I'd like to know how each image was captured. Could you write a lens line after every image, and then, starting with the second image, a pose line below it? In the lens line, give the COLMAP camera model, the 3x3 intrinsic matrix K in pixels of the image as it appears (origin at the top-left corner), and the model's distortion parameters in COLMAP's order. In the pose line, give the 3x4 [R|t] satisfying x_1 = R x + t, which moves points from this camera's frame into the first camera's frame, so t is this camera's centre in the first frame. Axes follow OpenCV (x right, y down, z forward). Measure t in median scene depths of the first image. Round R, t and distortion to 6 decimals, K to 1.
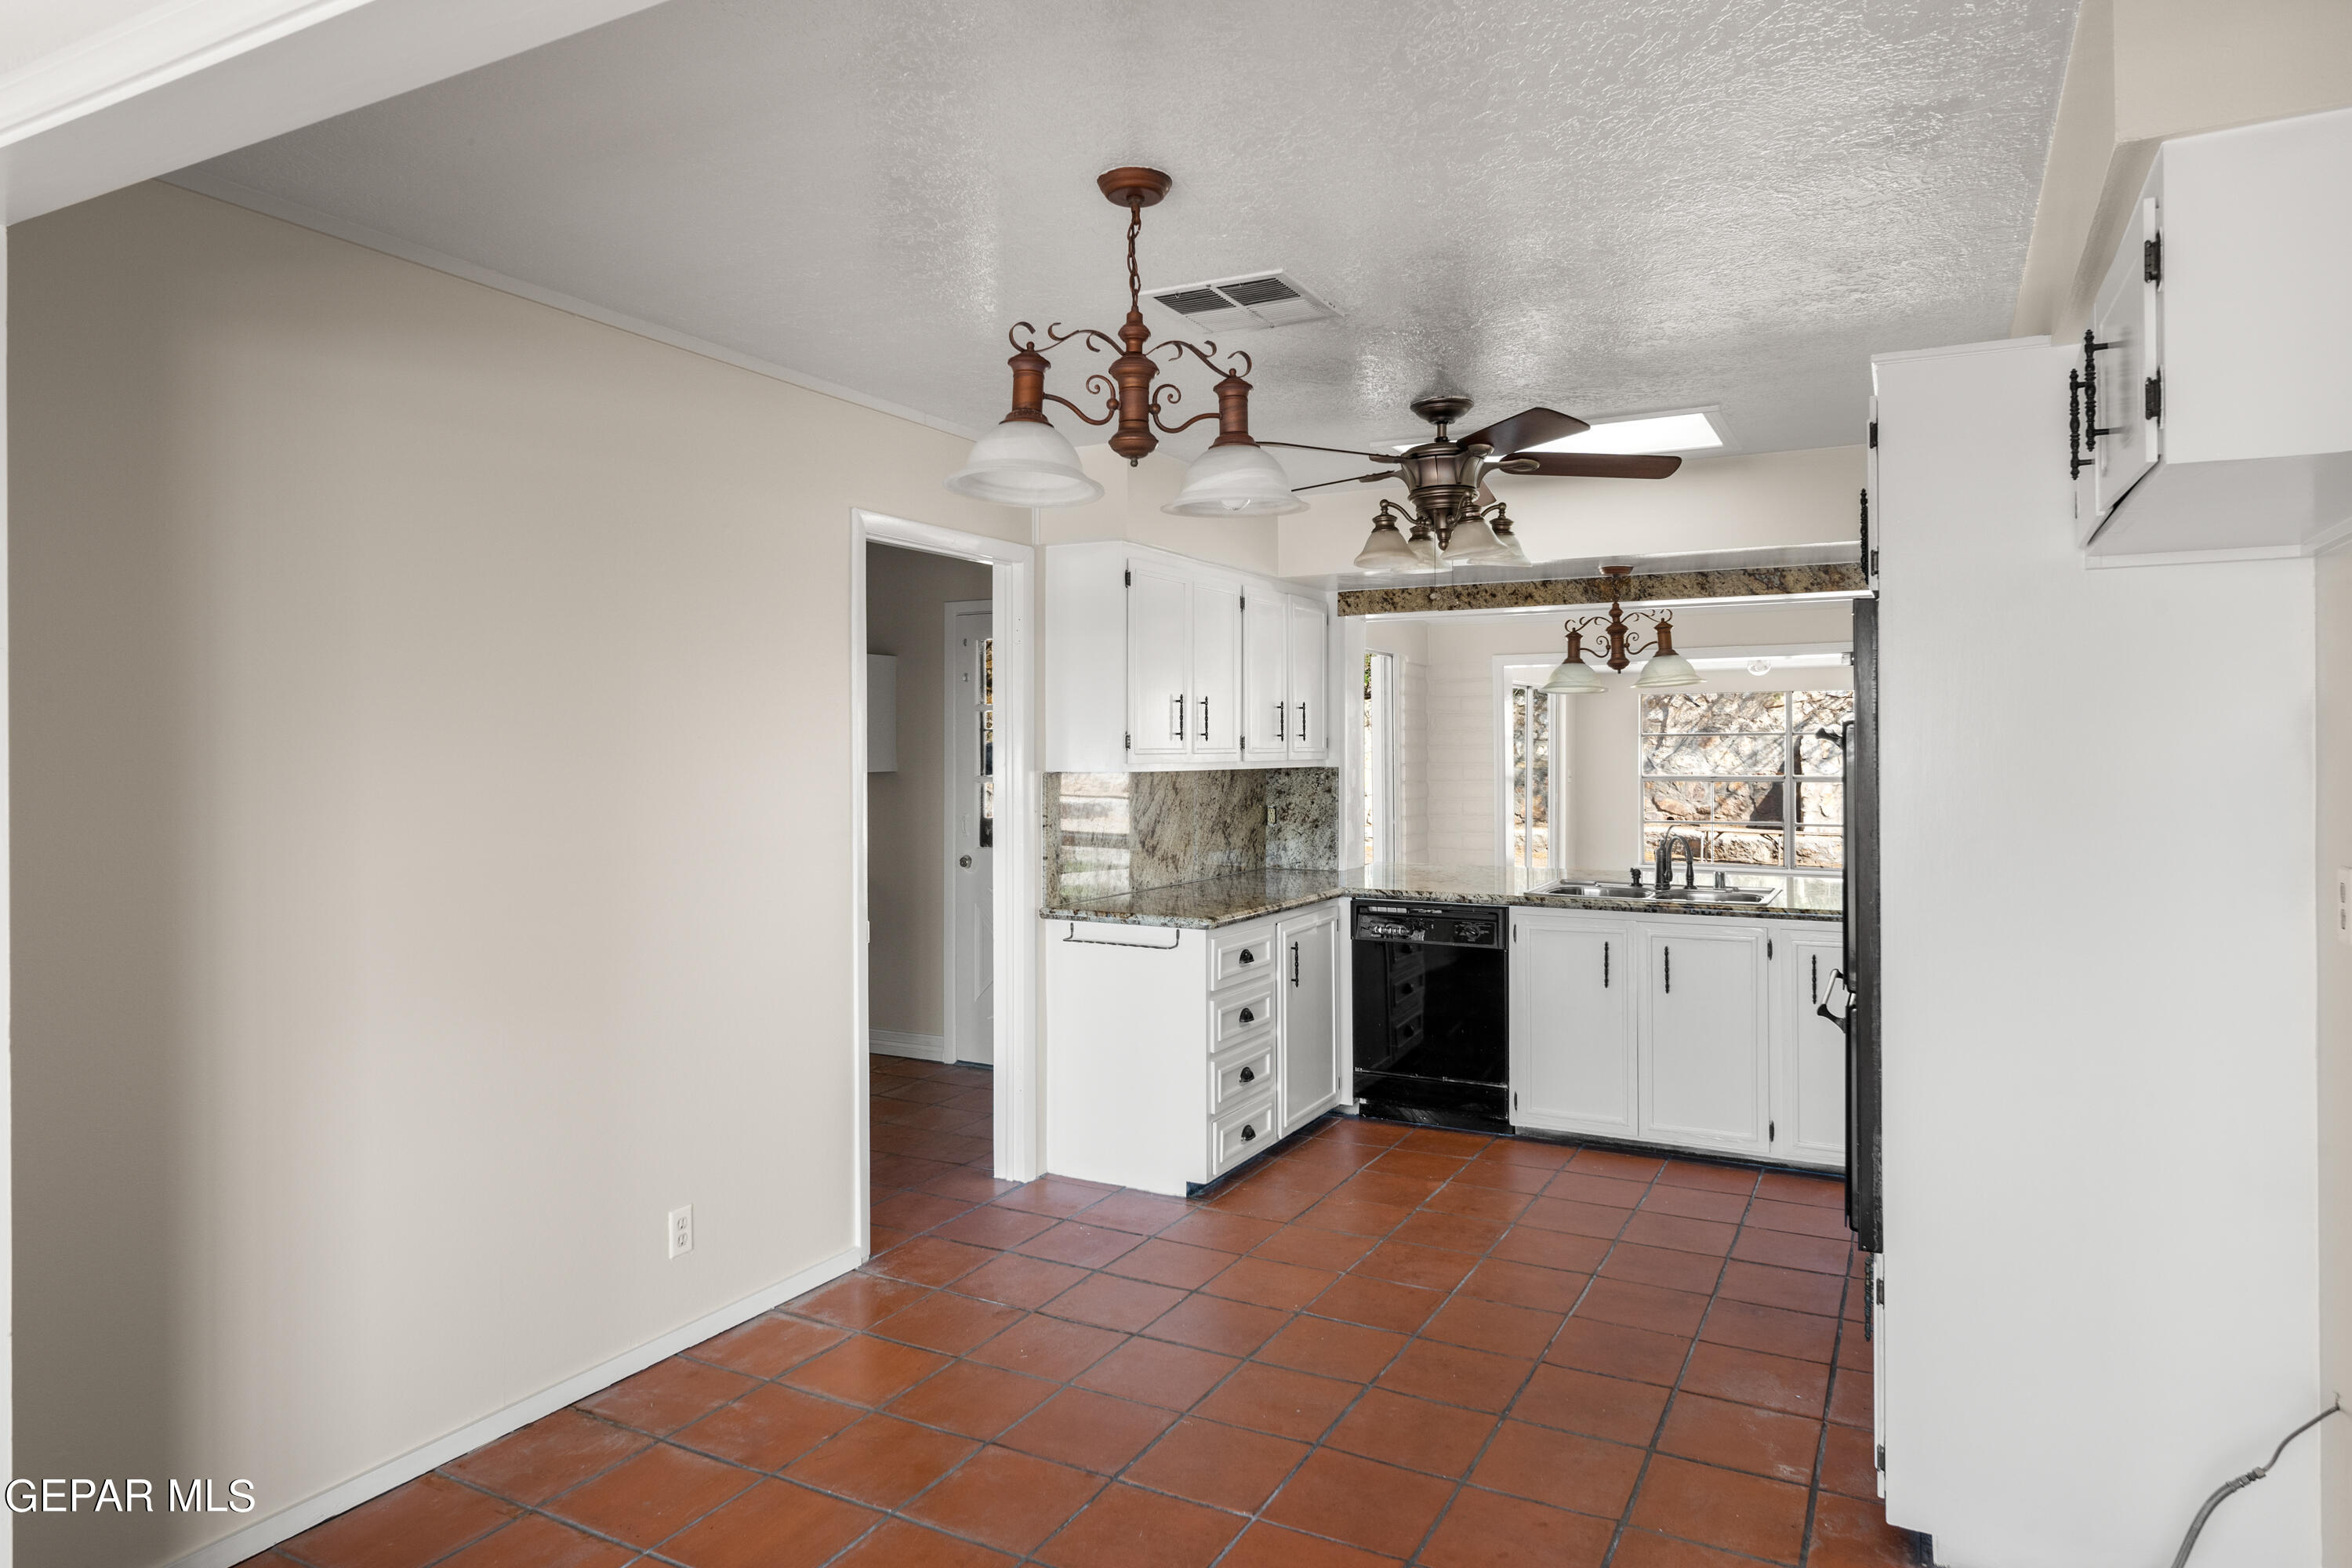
lens RADIAL K [[1381.0, 0, 1182.6], [0, 1381.0, 752.7], [0, 0, 1]] dist [0.000586, 0.002834]
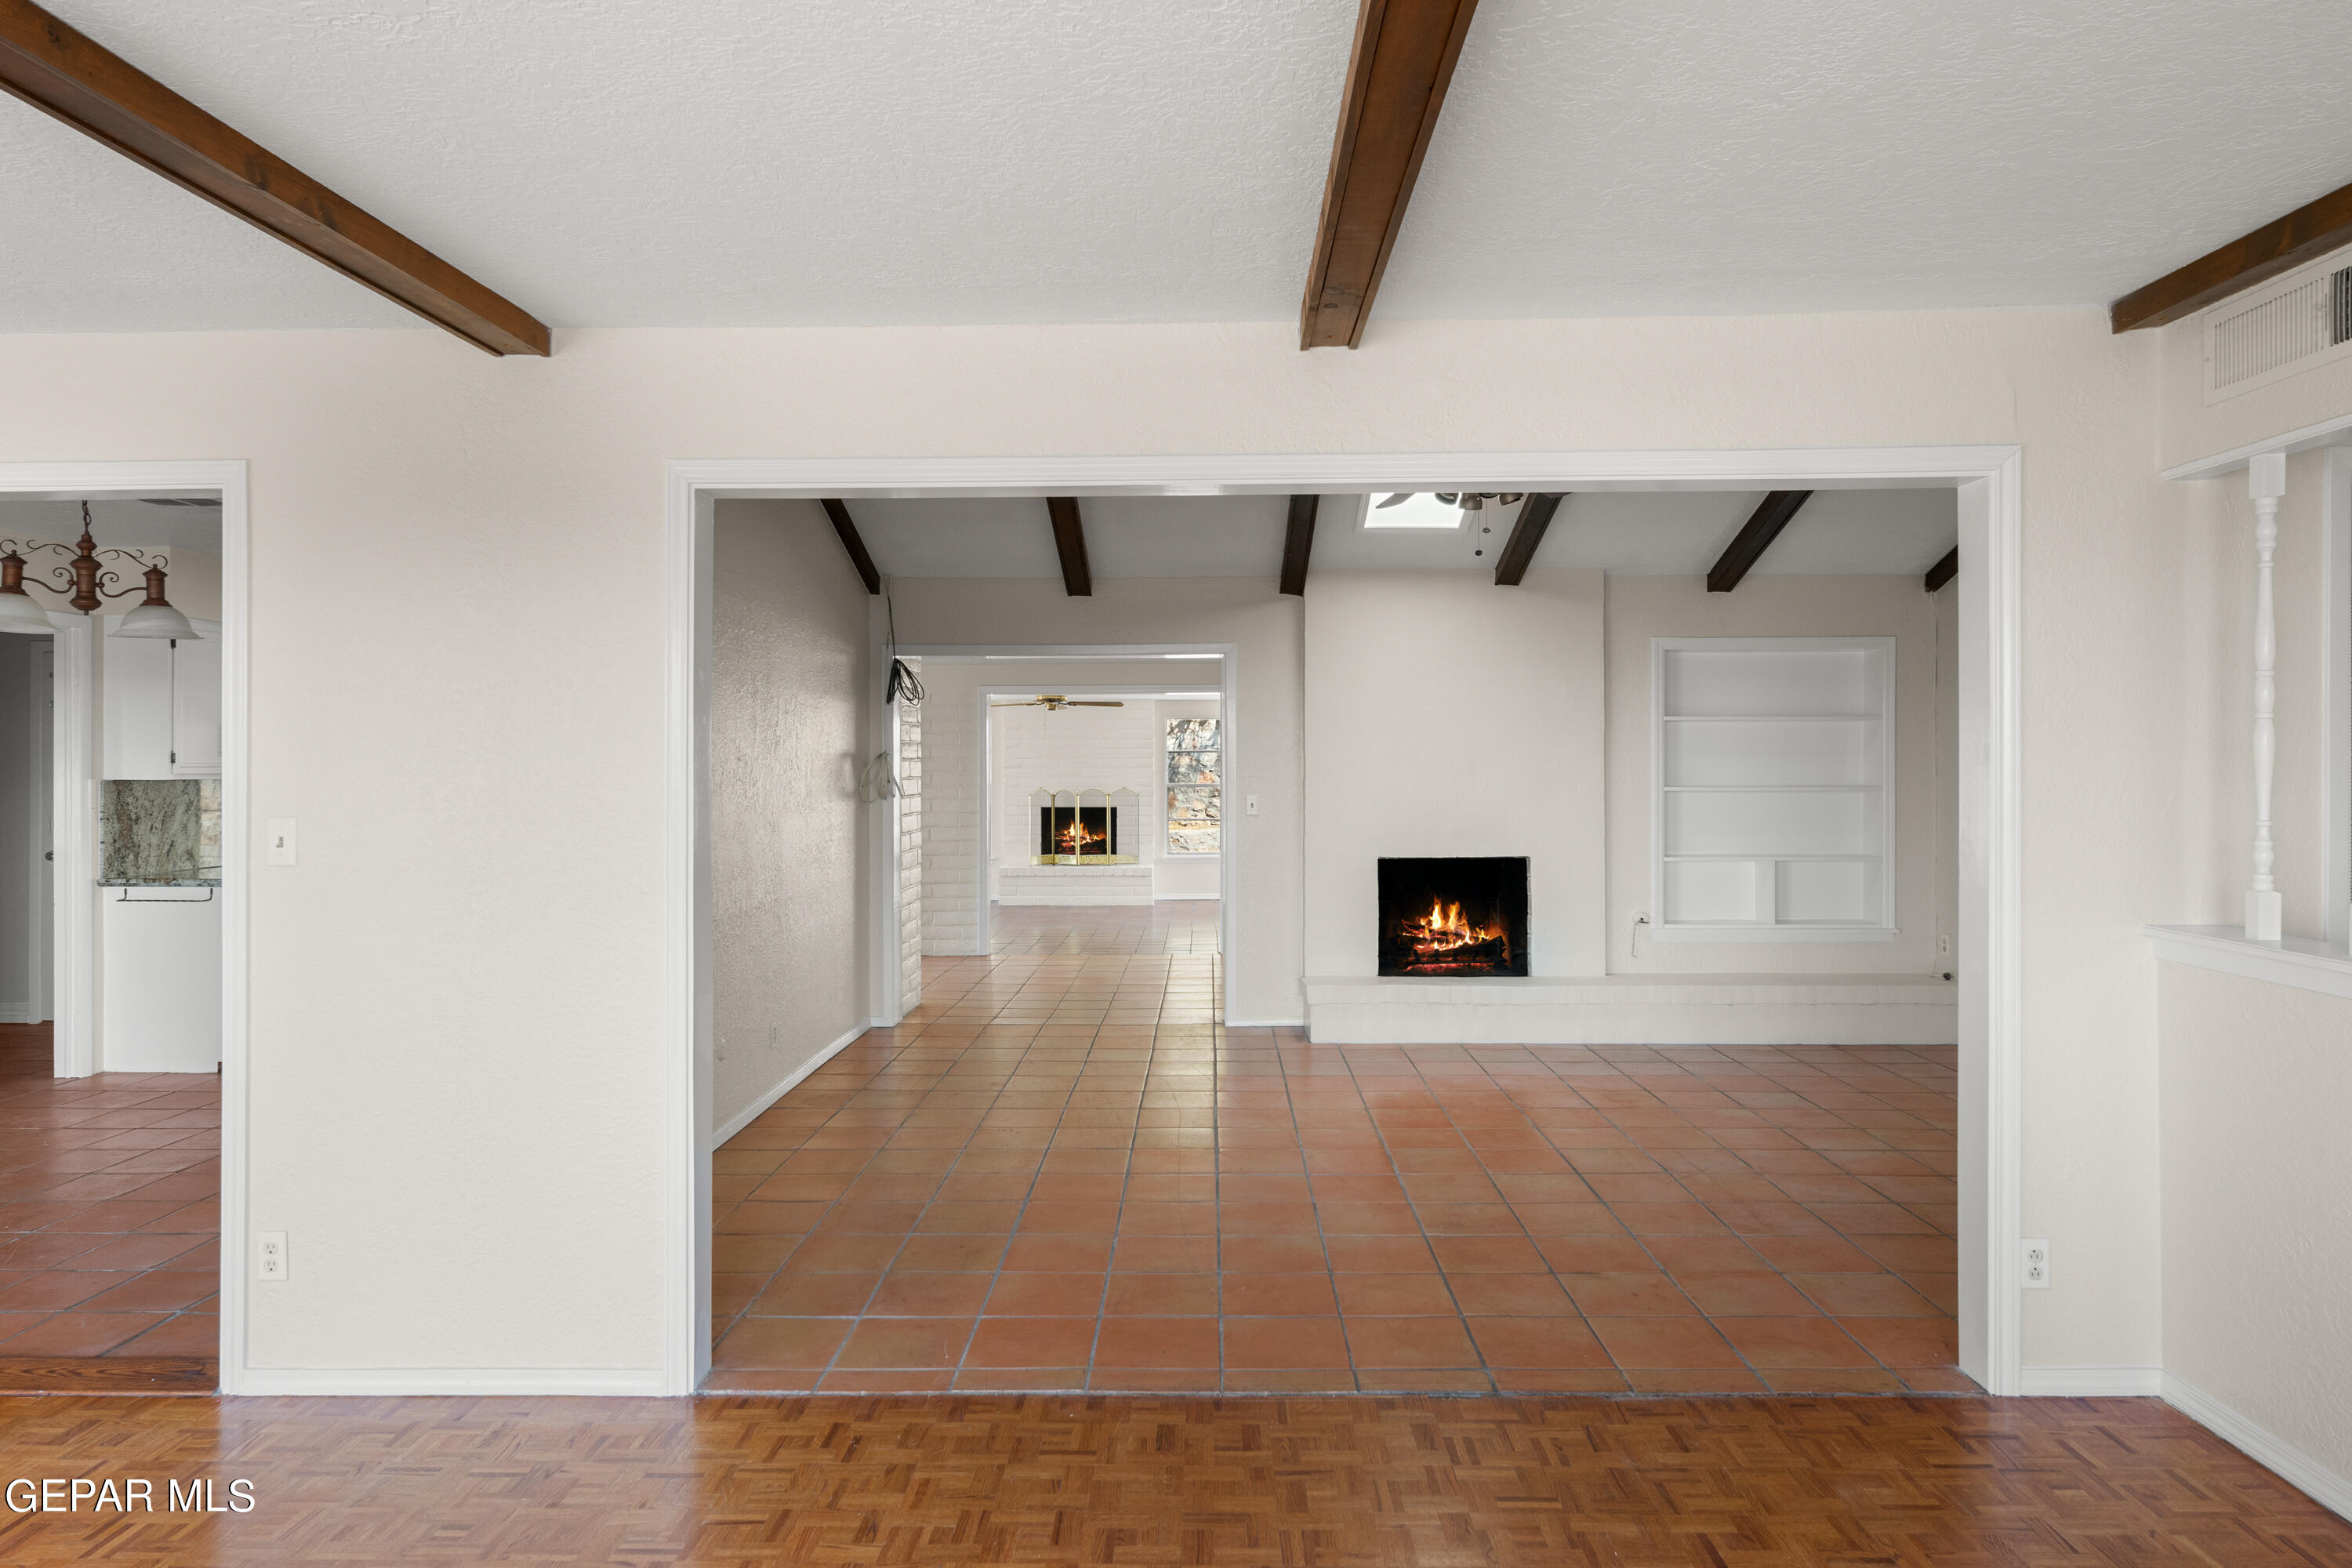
lens RADIAL K [[1381.0, 0, 1182.6], [0, 1381.0, 752.7], [0, 0, 1]] dist [0.000586, 0.002834]
pose [[0.888875, 0.002597, 0.458143, 0.272450], [0.002520, 0.999941, -0.010559, 0.004684], [-0.458143, 0.010540, 0.888816, -0.870316]]
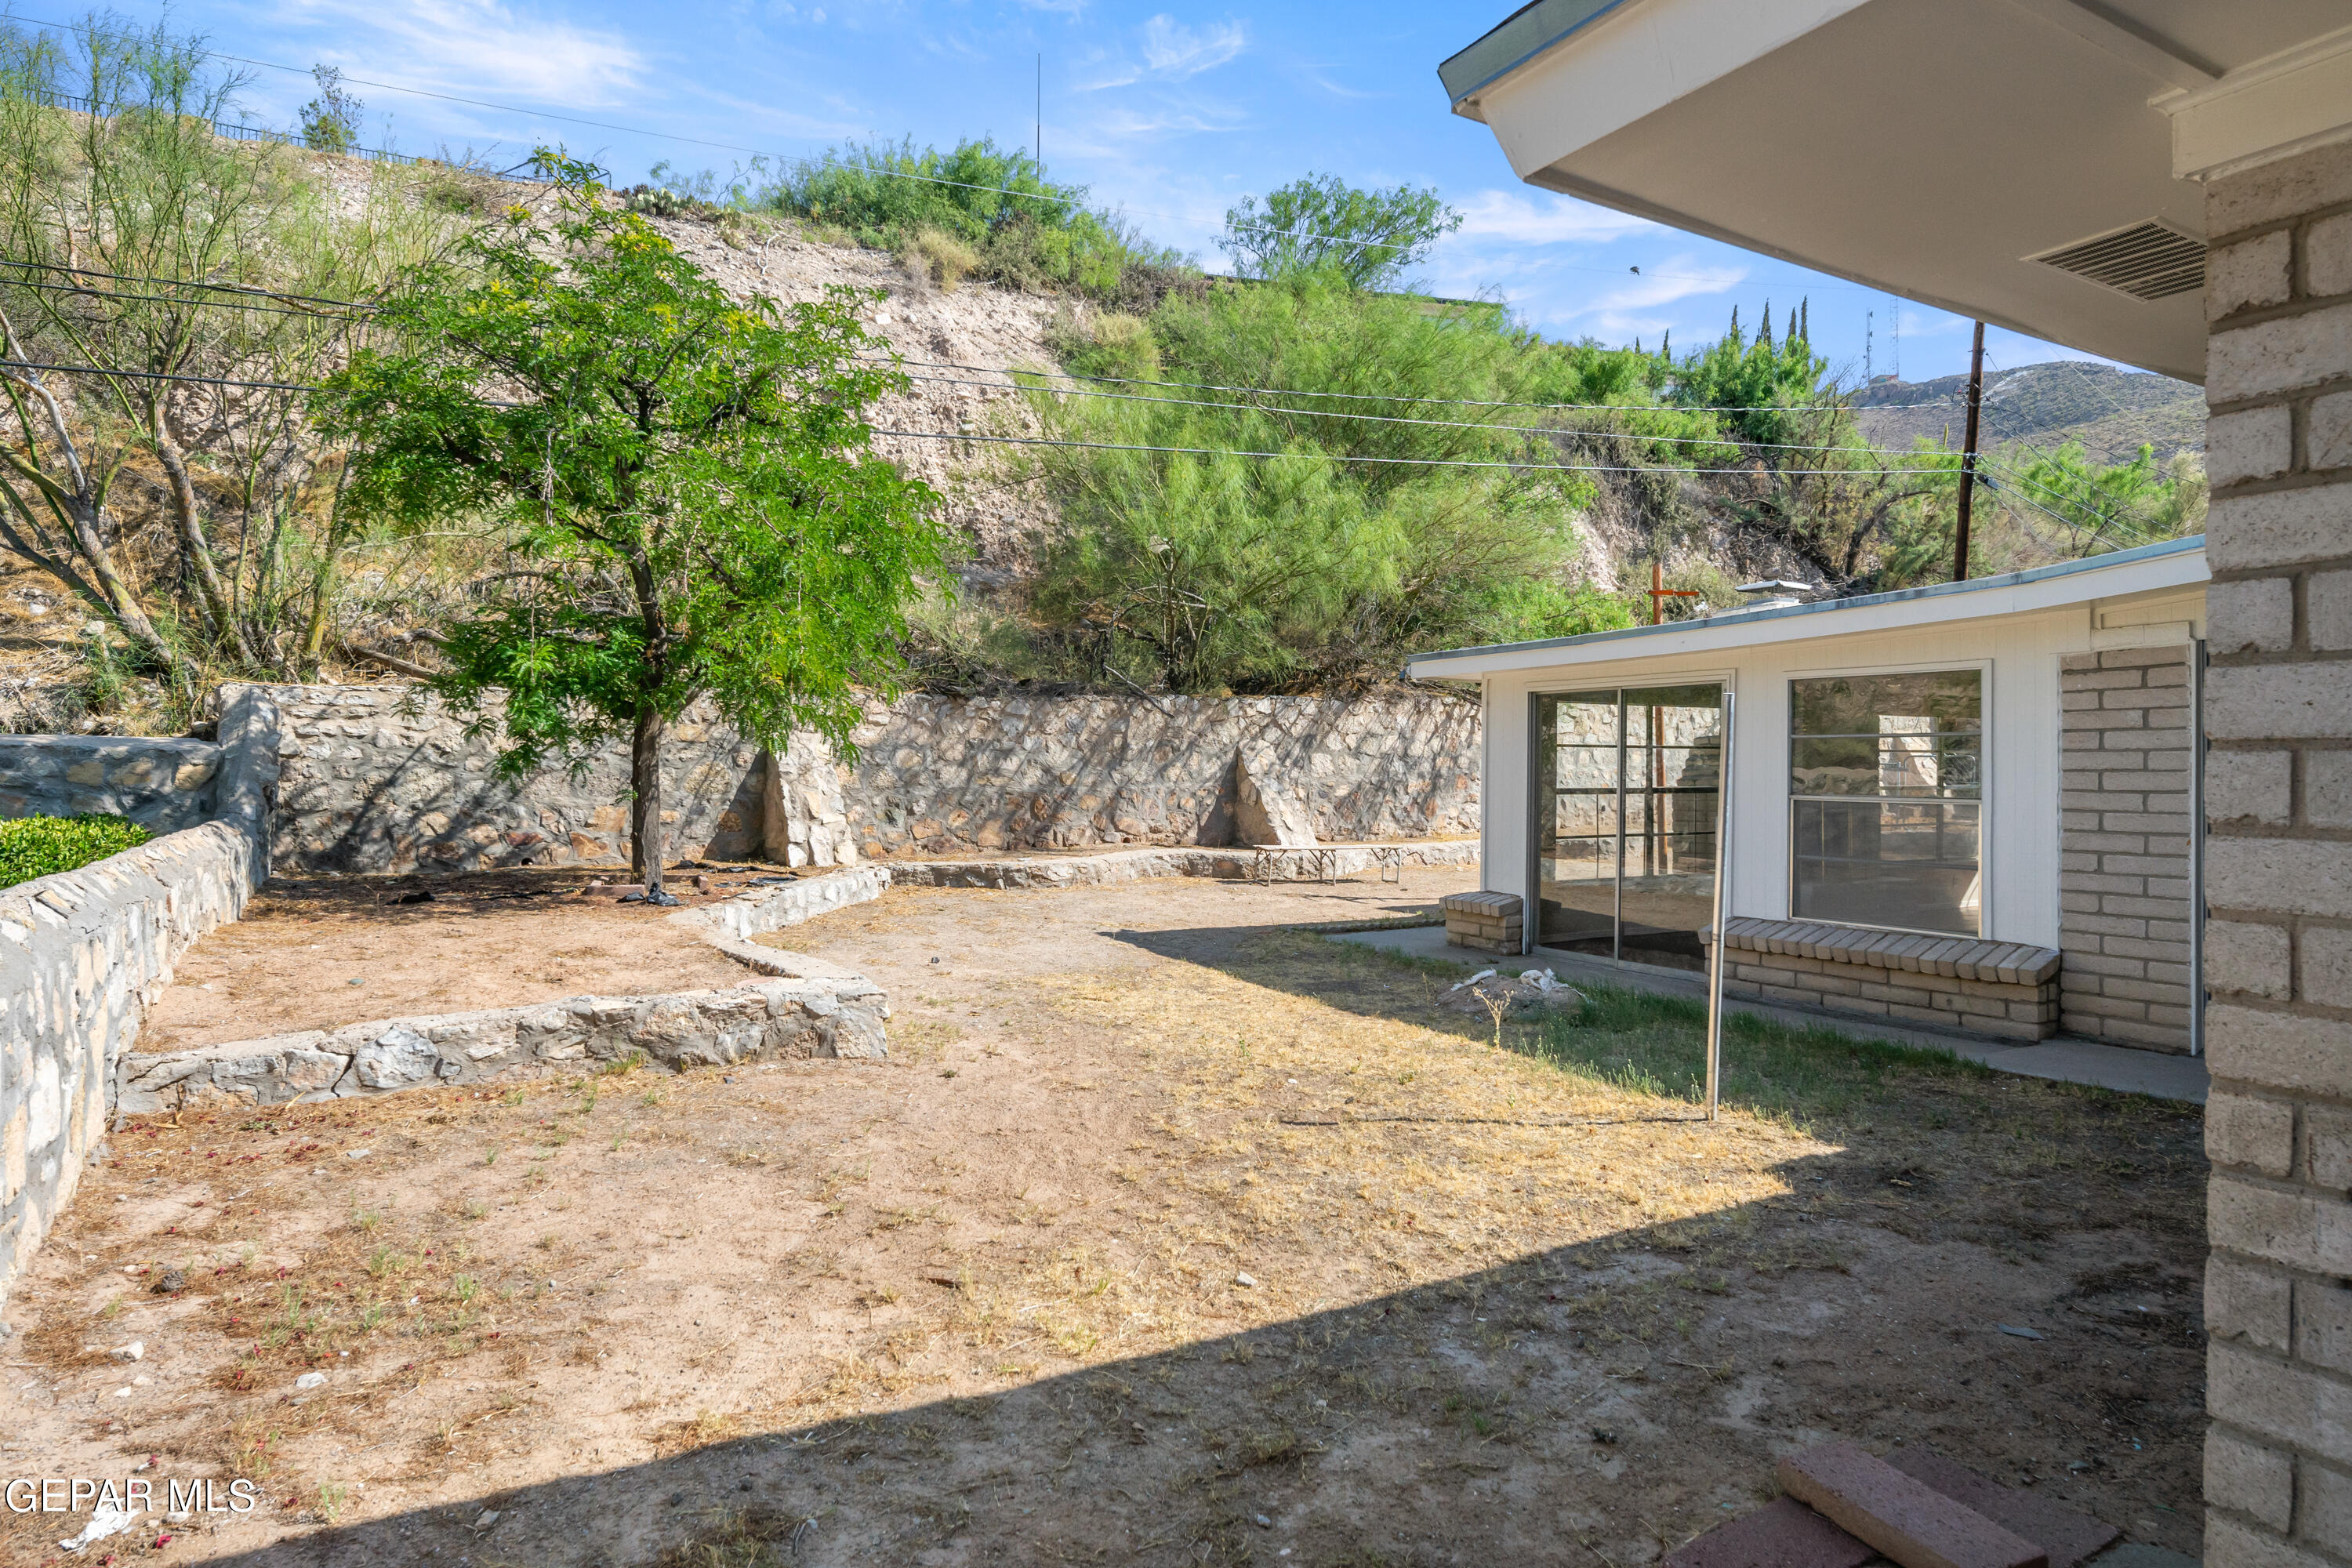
lens RADIAL K [[1381.0, 0, 1182.6], [0, 1381.0, 752.7], [0, 0, 1]] dist [0.000586, 0.002834]
pose [[0.514410, 0.011470, 0.857468, -1.828486], [-0.003145, 0.999929, -0.011489, 0.002264], [-0.857539, 0.003213, 0.514409, 2.266942]]
